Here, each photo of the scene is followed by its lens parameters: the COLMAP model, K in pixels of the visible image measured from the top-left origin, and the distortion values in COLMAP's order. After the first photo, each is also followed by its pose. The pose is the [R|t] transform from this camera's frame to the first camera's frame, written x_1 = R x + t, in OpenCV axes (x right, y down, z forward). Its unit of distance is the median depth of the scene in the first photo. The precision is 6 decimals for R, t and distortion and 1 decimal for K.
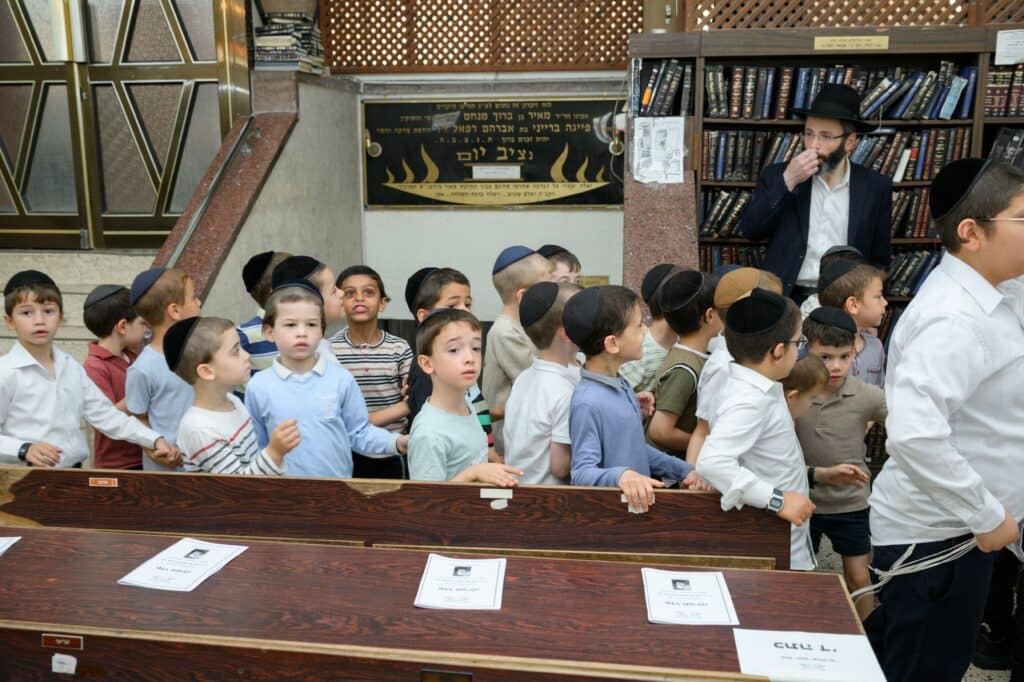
lens RADIAL K [[996.8, 0, 512.0], [0, 996.8, 341.0], [0, 0, 1]] dist [0.000833, 0.000473]
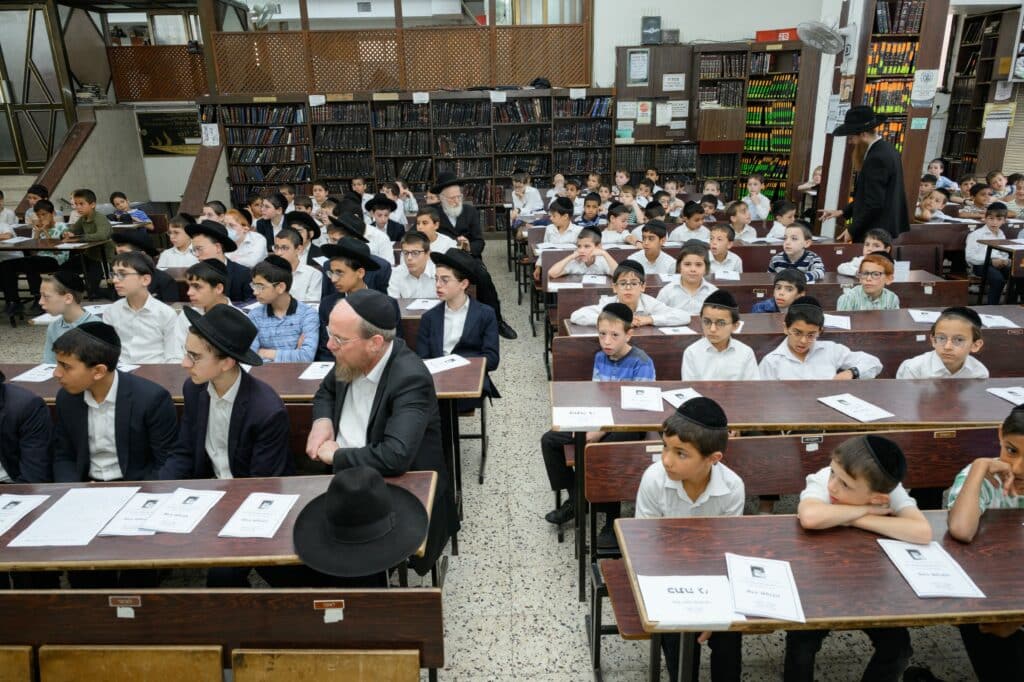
lens RADIAL K [[732.5, 0, 507.5], [0, 732.5, 345.3], [0, 0, 1]] dist [0.000062, -0.000404]
pose [[0.992812, -0.049381, 0.109021, 0.640690], [0.035826, 0.991763, 0.122973, 0.170406], [-0.114196, -0.118183, 0.986404, -1.158311]]
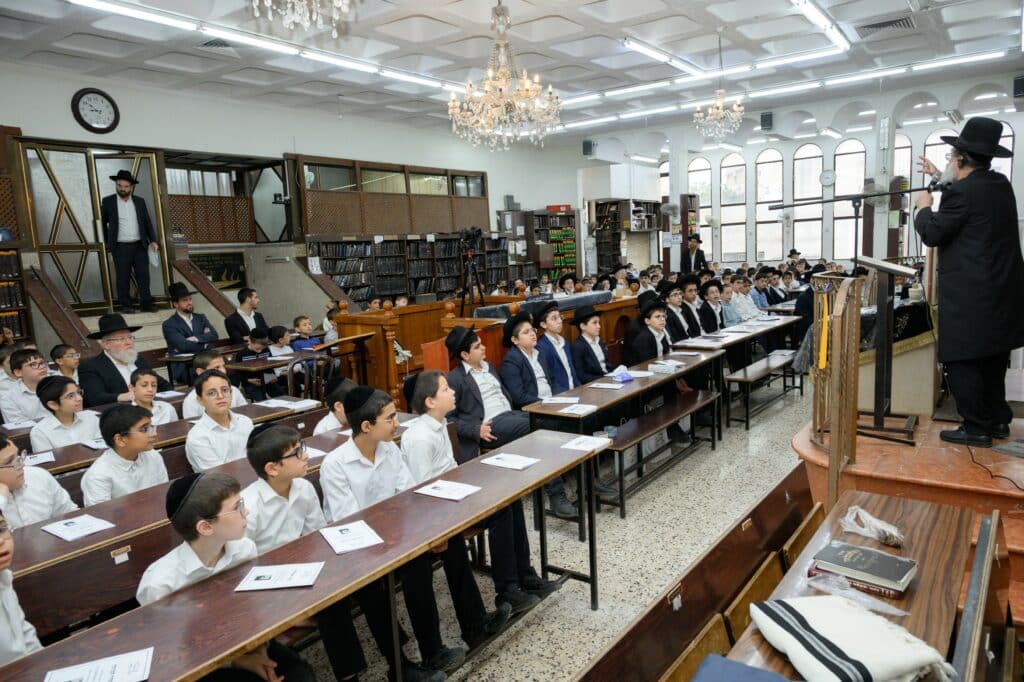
lens RADIAL K [[708.7, 0, 512.8], [0, 708.7, 347.5], [0, 0, 1]] dist [0.002777, -0.006851]
pose [[0.498093, -0.134872, 0.856570, -1.533817], [0.212352, 0.976723, 0.030308, 0.162516], [-0.840720, 0.166798, 0.515140, -0.824508]]
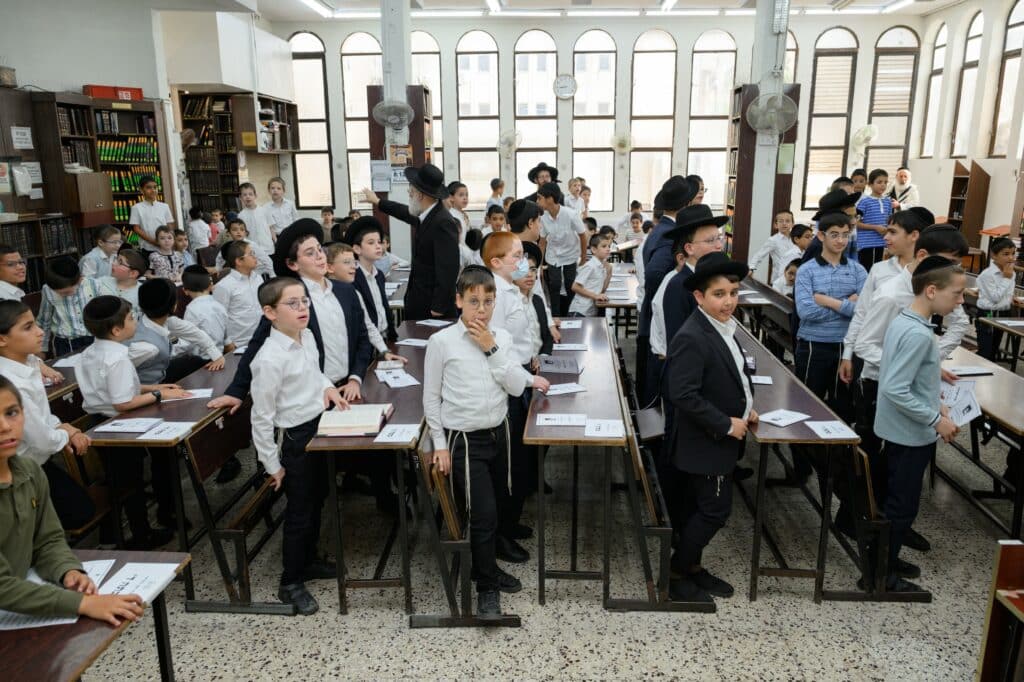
lens RADIAL K [[764.7, 0, 514.3], [0, 764.7, 339.9], [0, 0, 1]] dist [0.018468, -0.006729]
pose [[-0.080498, -0.218252, 0.972567, -0.272074], [0.199262, 0.952514, 0.230244, -0.035341], [-0.976634, 0.212330, -0.033186, -0.068417]]
